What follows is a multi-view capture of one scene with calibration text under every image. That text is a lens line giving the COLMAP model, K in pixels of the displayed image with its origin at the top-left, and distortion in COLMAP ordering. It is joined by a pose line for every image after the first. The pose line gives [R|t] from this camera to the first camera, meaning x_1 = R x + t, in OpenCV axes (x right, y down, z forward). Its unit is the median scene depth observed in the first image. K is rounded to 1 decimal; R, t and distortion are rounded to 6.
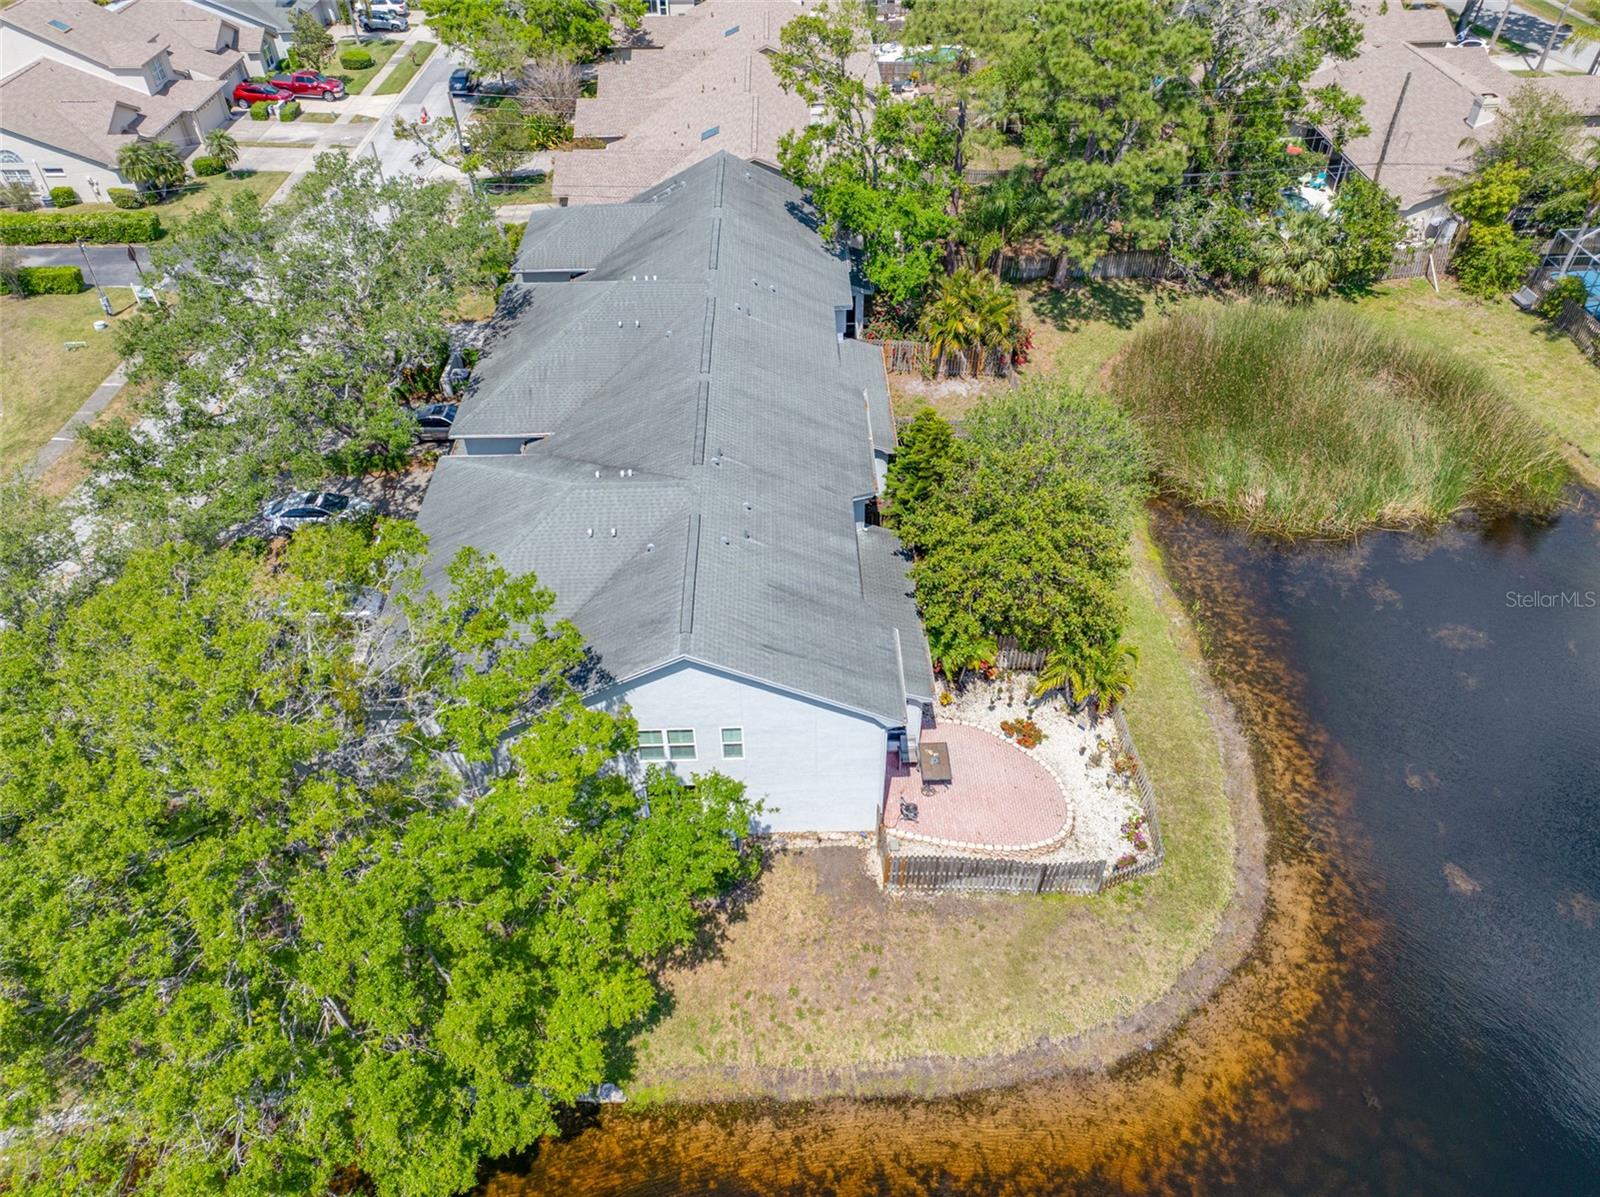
lens RADIAL K [[1117.8, 0, 809.2], [0, 1117.8, 598.1], [0, 0, 1]] dist [-0.008409, 0.006370]
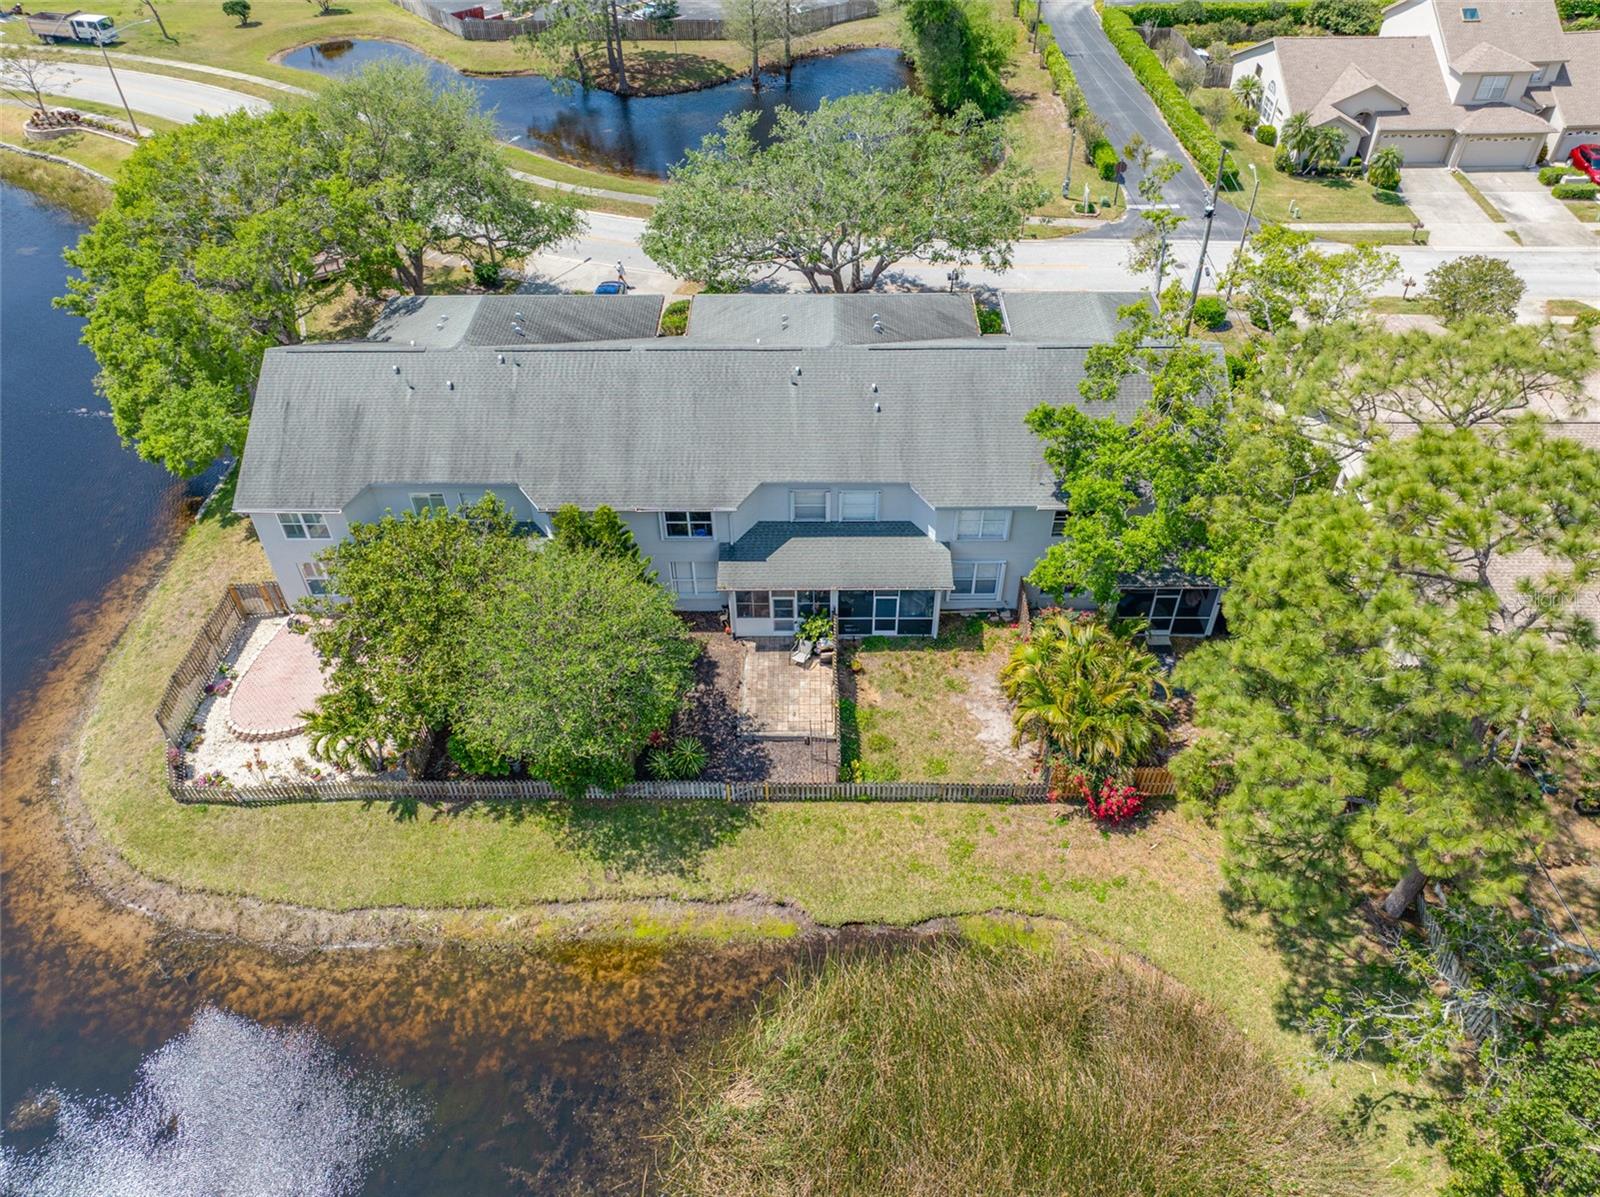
lens RADIAL K [[1135.5, 0, 804.1], [0, 1135.5, 594.5], [0, 0, 1]] dist [-0.036910, 0.048008]
pose [[-0.036913, 0.675157, -0.736749, 0.809084], [-0.659571, 0.537398, 0.525518, -0.707623], [0.750735, 0.505337, 0.425477, 0.750993]]
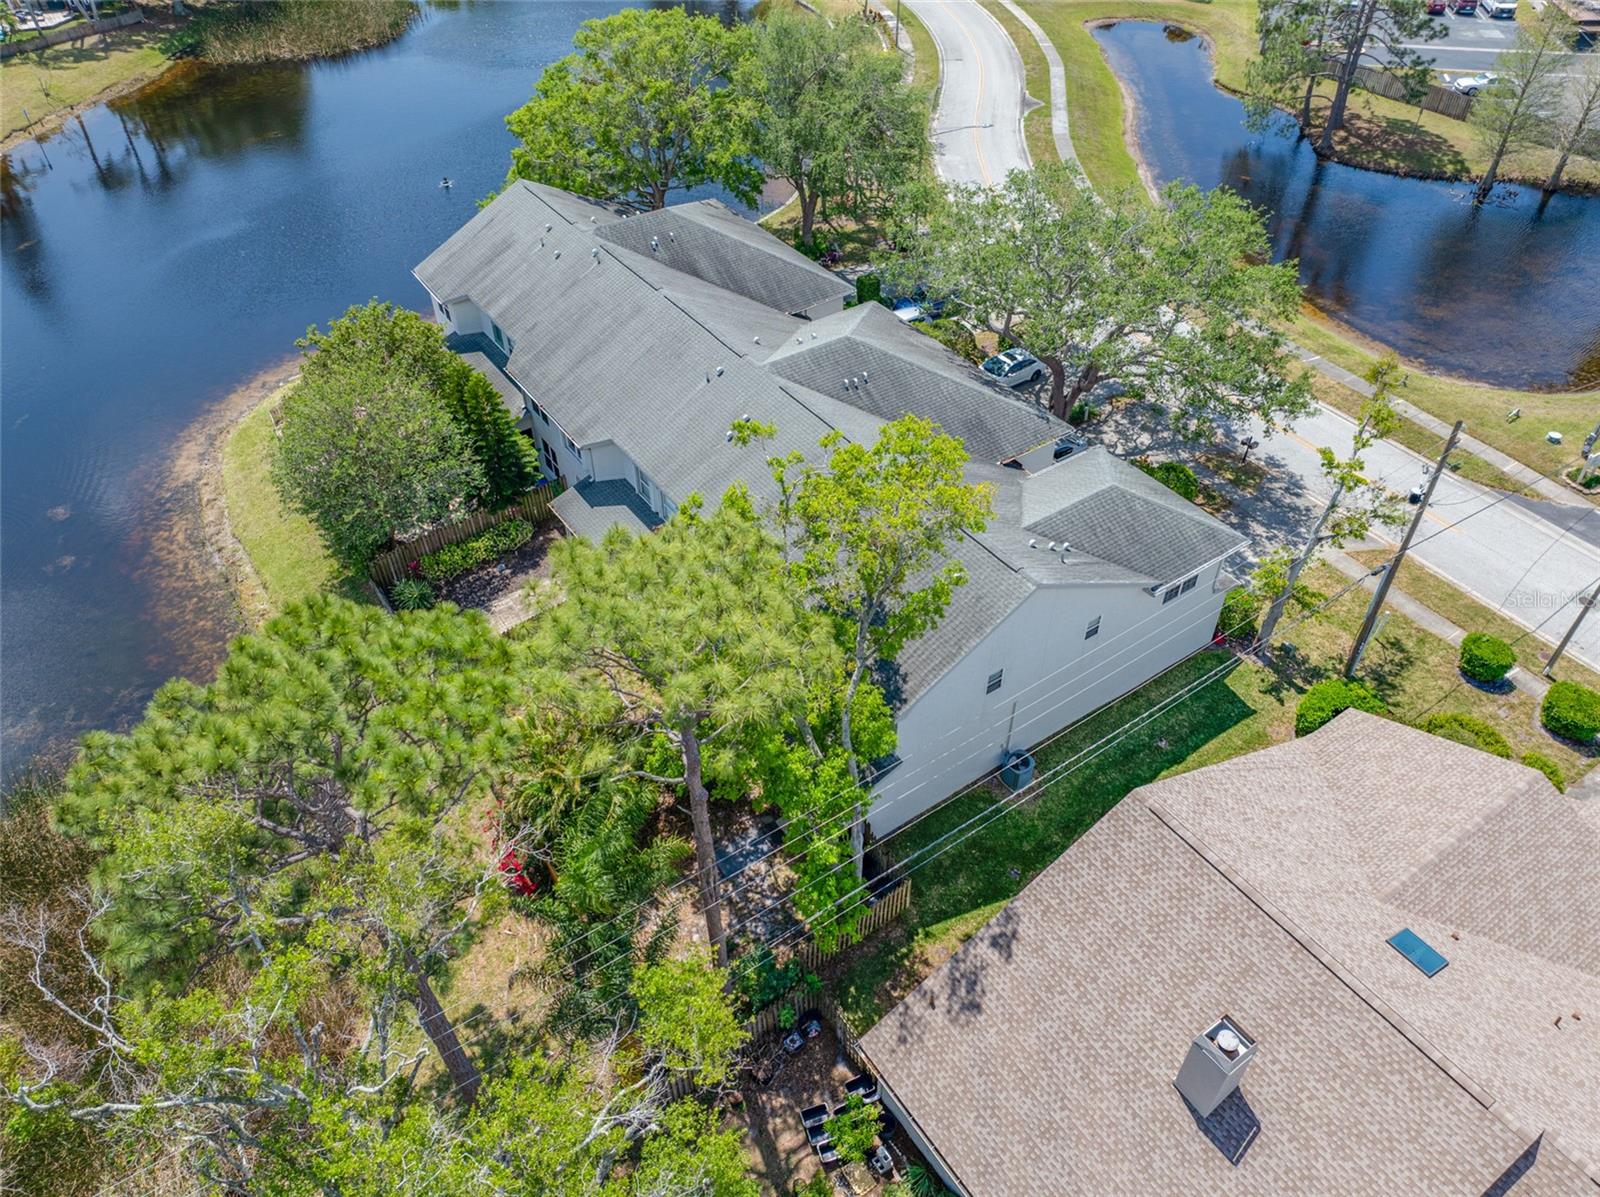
lens RADIAL K [[1094.7, 0, 810.1], [0, 1094.7, 629.3], [0, 0, 1]] dist [-0.000372, 0.003807]
pose [[-0.837891, 0.389203, -0.382700, 0.321982], [-0.353369, 0.147588, 0.923768, -1.166309], [0.416015, 0.909252, 0.013869, 1.301919]]
